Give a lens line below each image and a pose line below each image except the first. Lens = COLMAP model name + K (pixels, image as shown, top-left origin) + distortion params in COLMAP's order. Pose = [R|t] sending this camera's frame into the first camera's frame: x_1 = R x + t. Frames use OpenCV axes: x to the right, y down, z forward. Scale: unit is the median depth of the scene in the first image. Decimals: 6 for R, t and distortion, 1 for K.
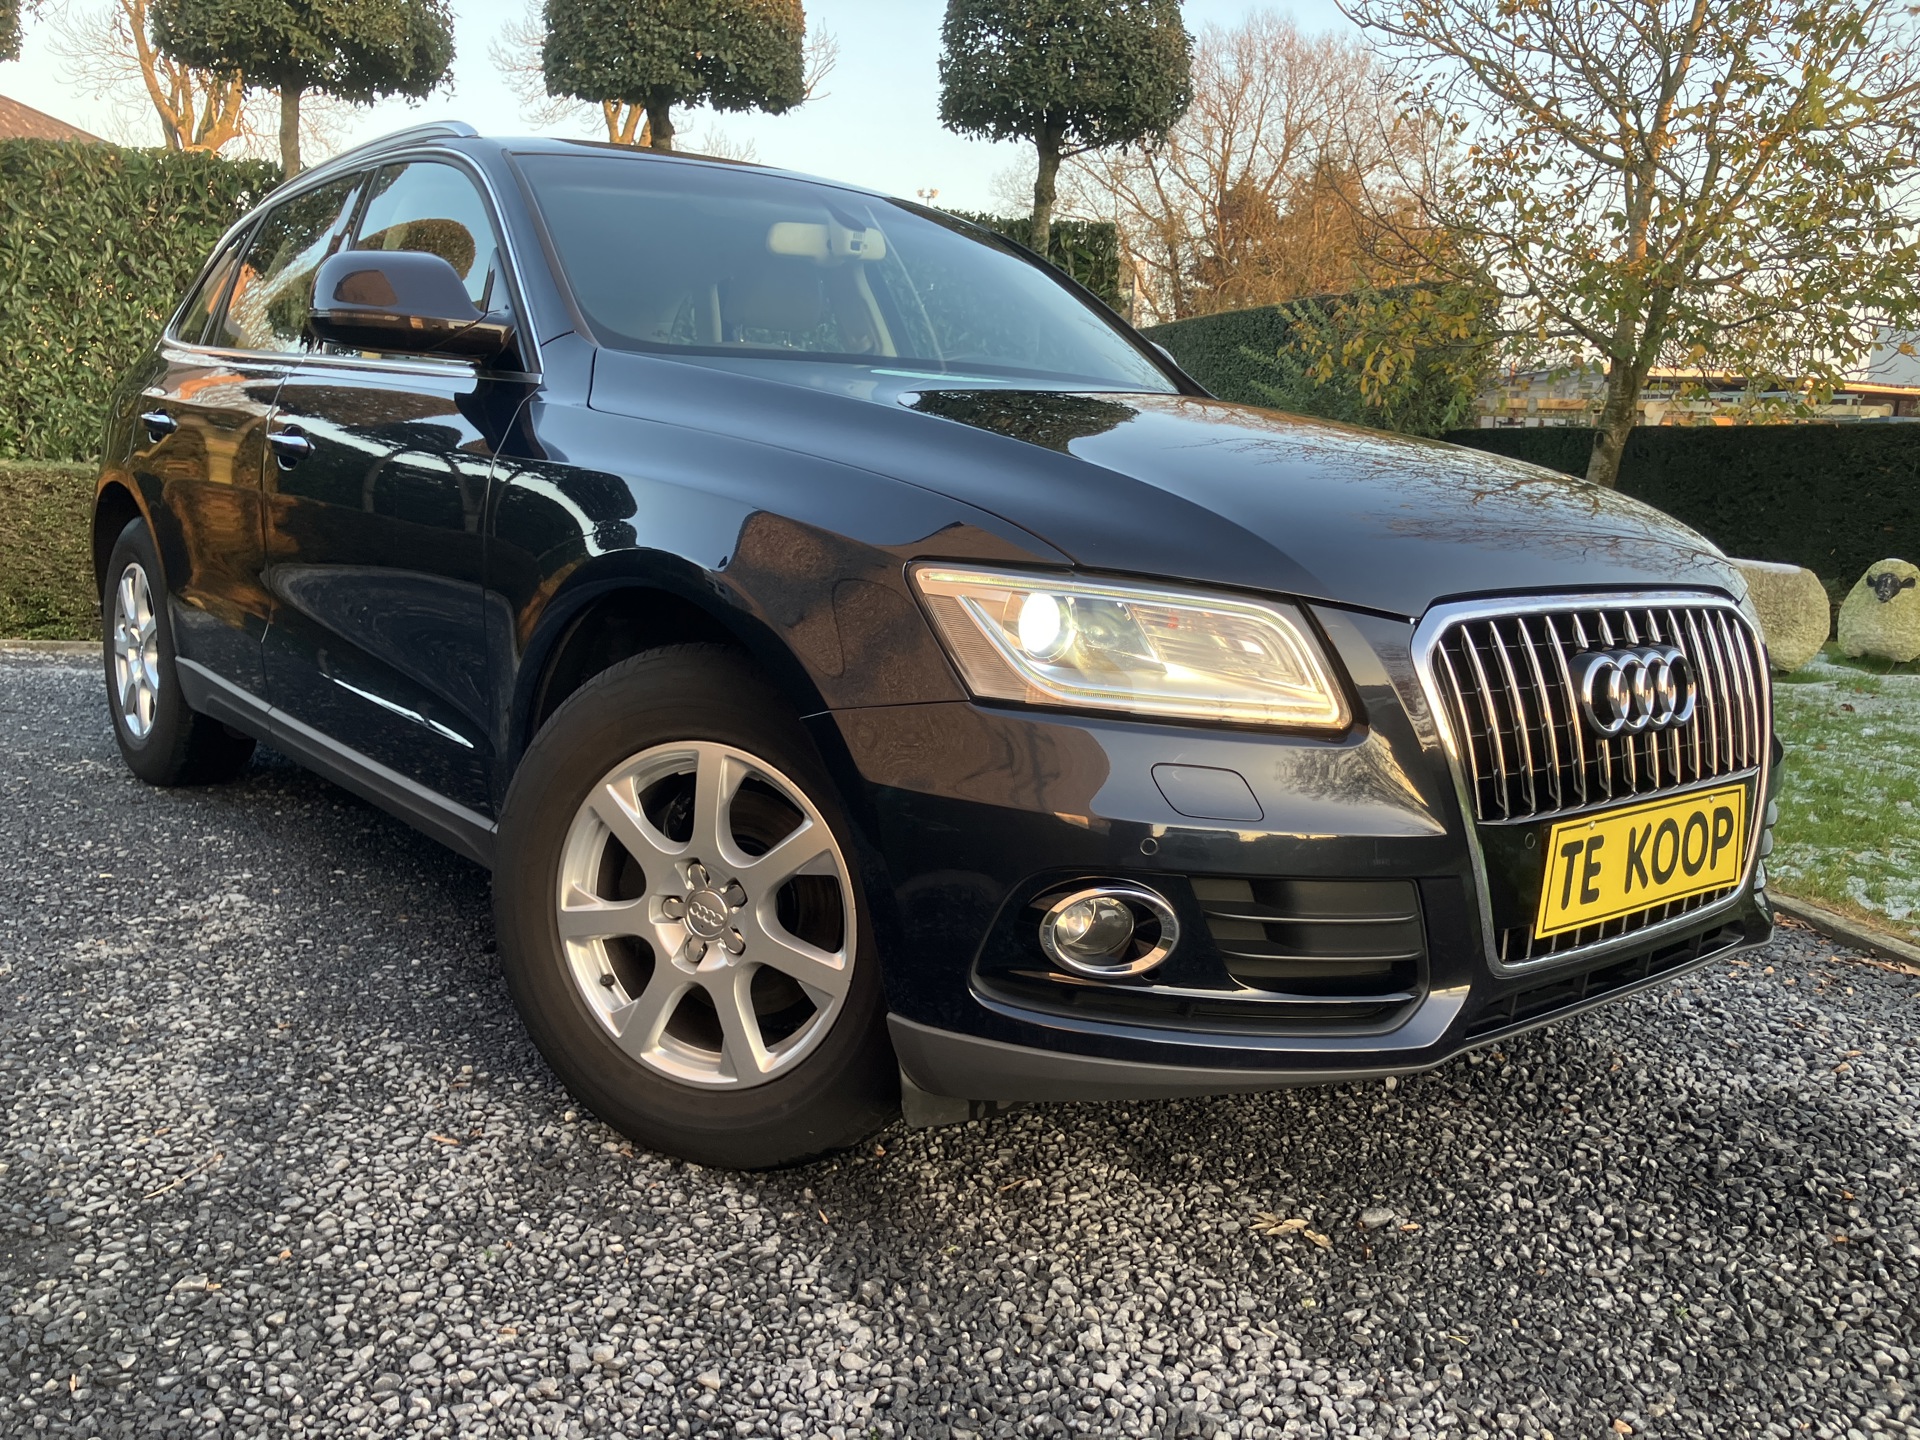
lens RADIAL K [[1583.6, 0, 960.0], [0, 1583.6, 720.0], [0, 0, 1]] dist [0.005107, 0.021380]
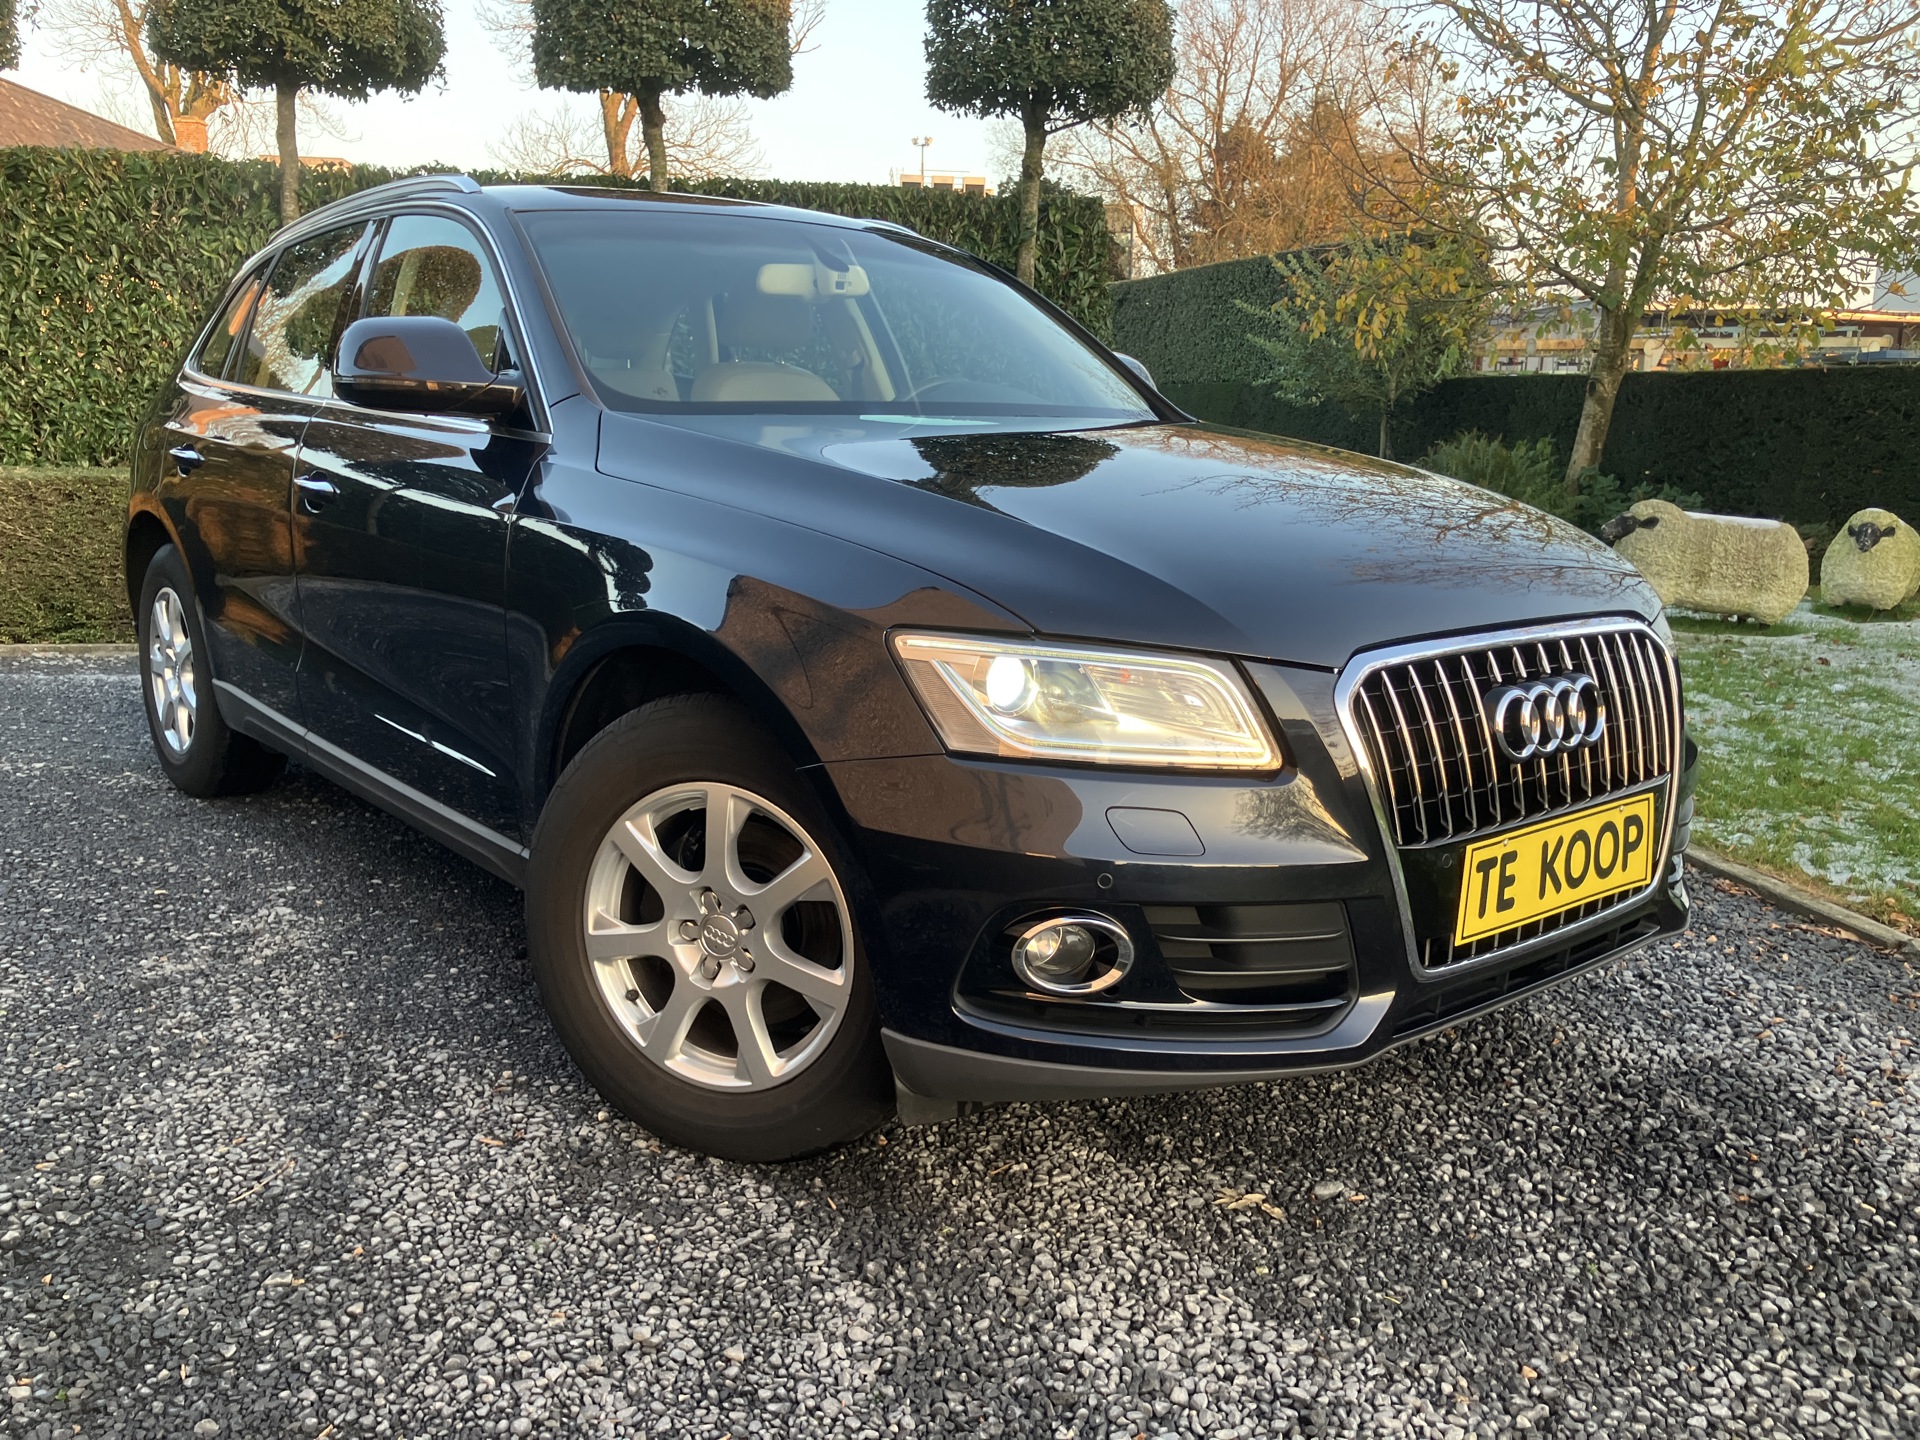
lens RADIAL K [[1590.1, 0, 964.4], [0, 1590.1, 718.3], [0, 0, 1]] dist [0.002733, 0.022652]
pose [[0.999611, -0.027483, -0.004769, 0.021509], [0.027621, 0.999113, 0.031773, -0.061007], [0.003892, -0.031893, 0.999484, -0.110707]]
